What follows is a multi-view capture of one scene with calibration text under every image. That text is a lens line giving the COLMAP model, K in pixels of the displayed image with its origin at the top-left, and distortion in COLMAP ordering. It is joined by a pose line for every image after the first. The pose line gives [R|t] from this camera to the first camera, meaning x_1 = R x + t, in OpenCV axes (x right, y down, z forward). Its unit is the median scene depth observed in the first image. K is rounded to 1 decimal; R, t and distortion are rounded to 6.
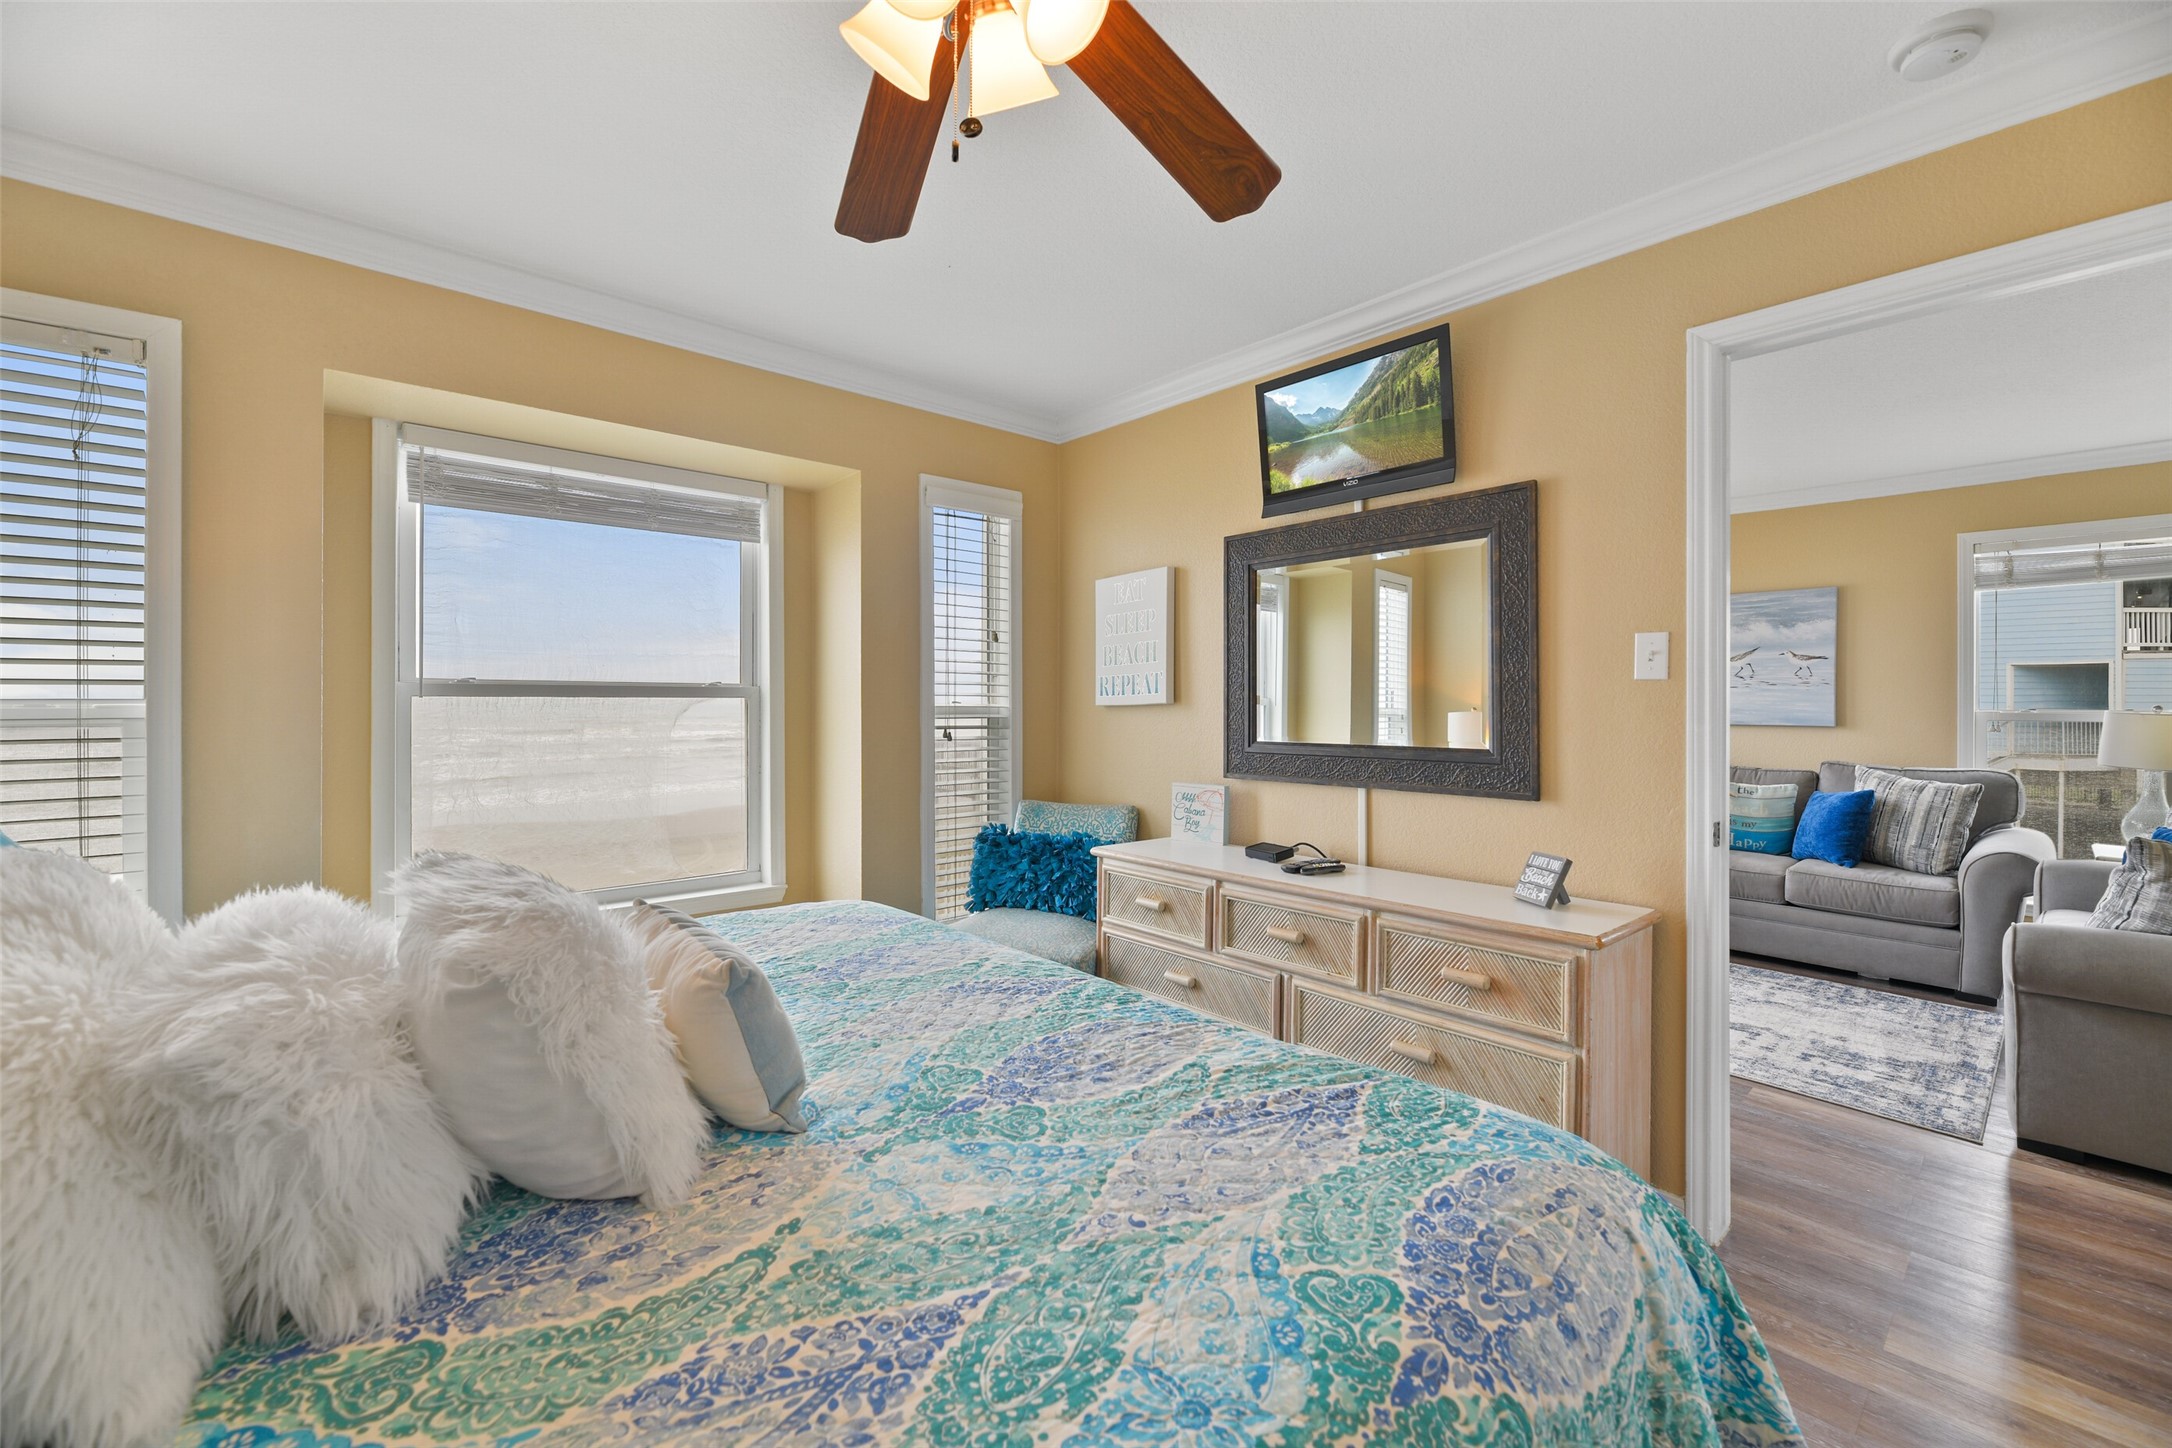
lens RADIAL K [[886.0, 0, 1090.4], [0, 886.0, 704.9], [0, 0, 1]] dist [-0.003327, -0.000913]
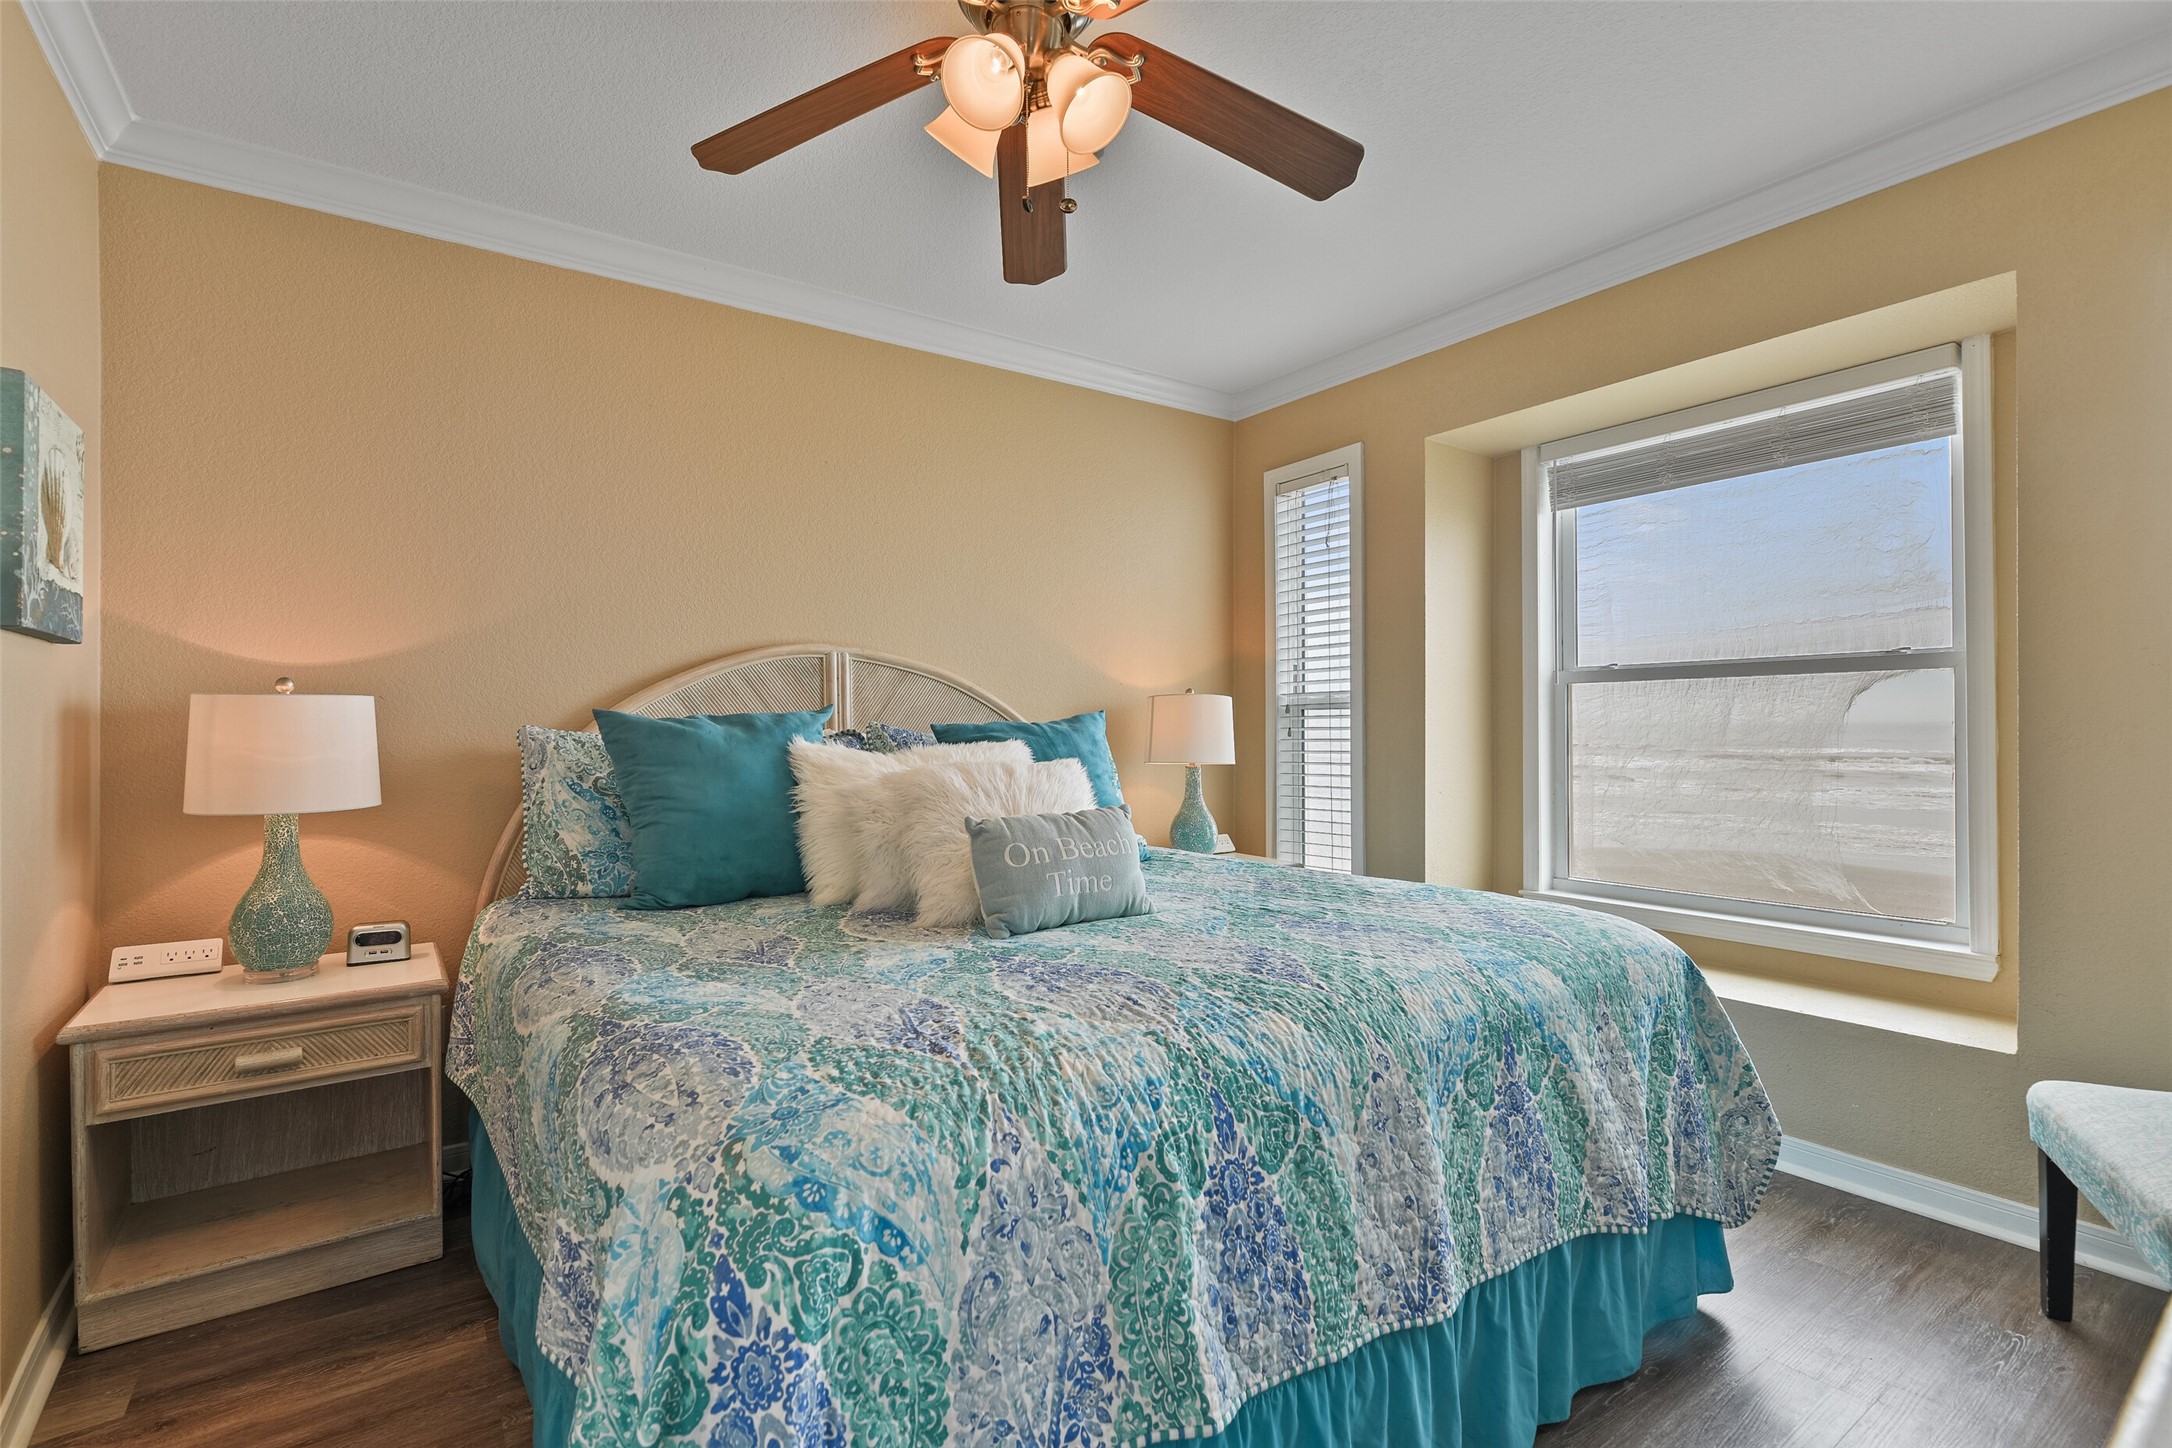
lens RADIAL K [[992.1, 0, 1088.2], [0, 992.1, 720.7], [0, 0, 1]] dist [0.001887, 0.000119]
pose [[-0.112288, -0.005799, -0.993659, 0.441951], [0.006591, 0.999957, -0.006581, 0.034255], [0.993654, -0.007288, -0.112245, 0.430208]]
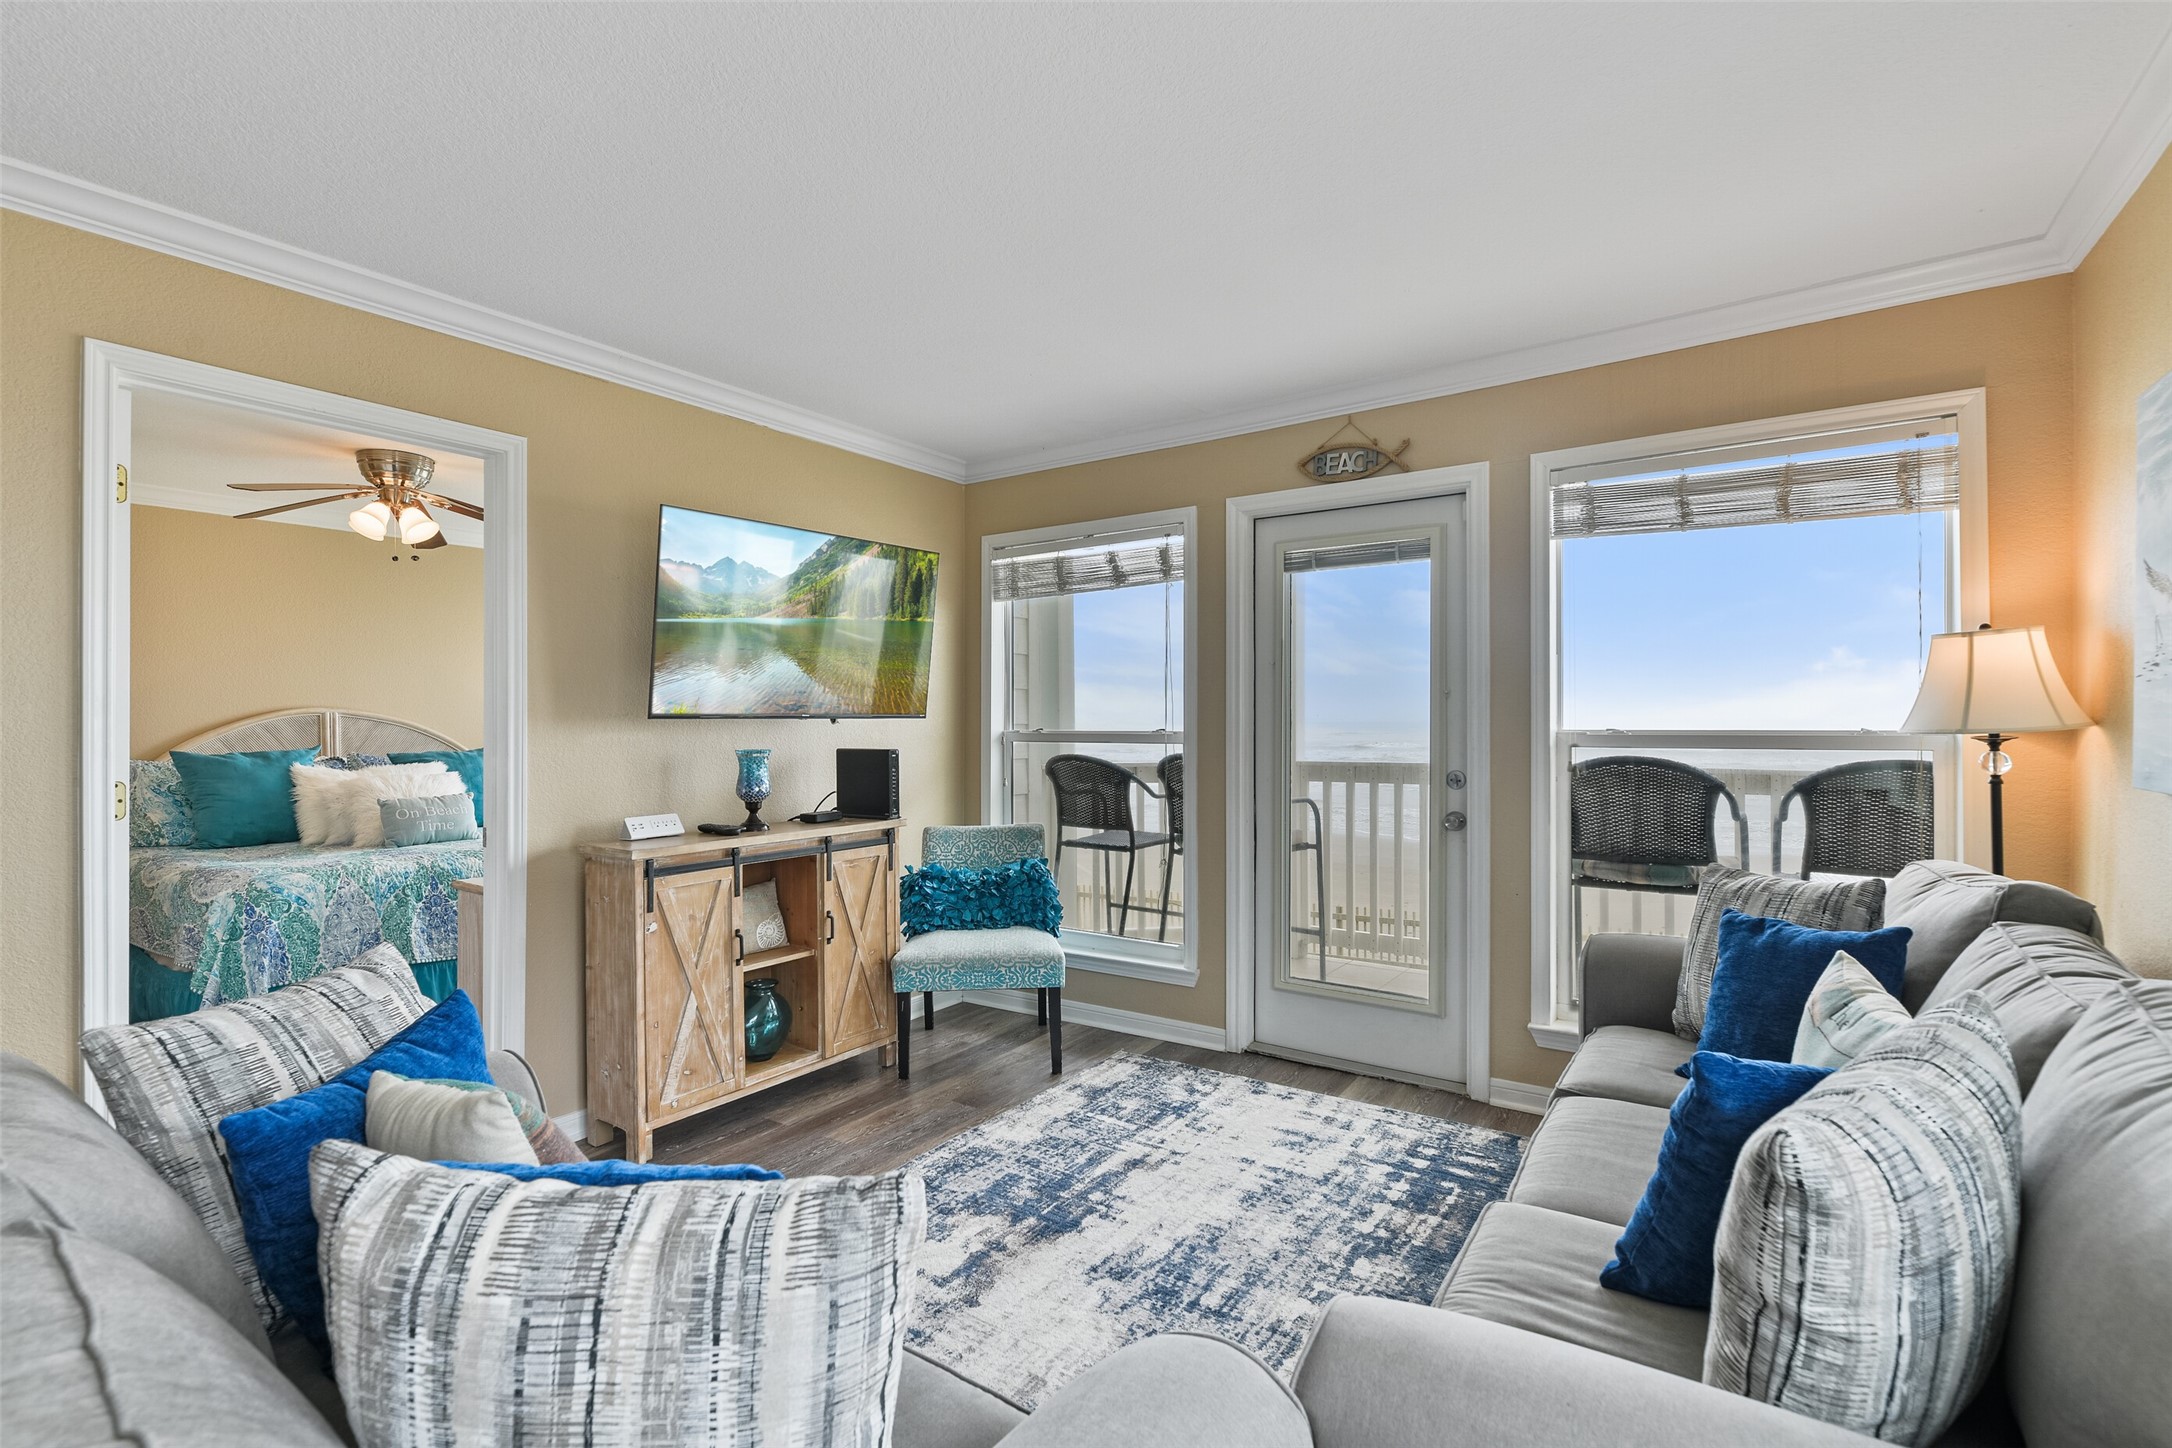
lens RADIAL K [[980.5, 0, 1086.7], [0, 980.5, 717.2], [0, 0, 1]] dist [-0.000203, -0.001766]
pose [[0.236419, -0.008512, -0.971614, 1.388064], [0.006696, 0.999952, -0.007130, -0.008262], [0.971628, -0.004820, 0.236465, 0.911347]]
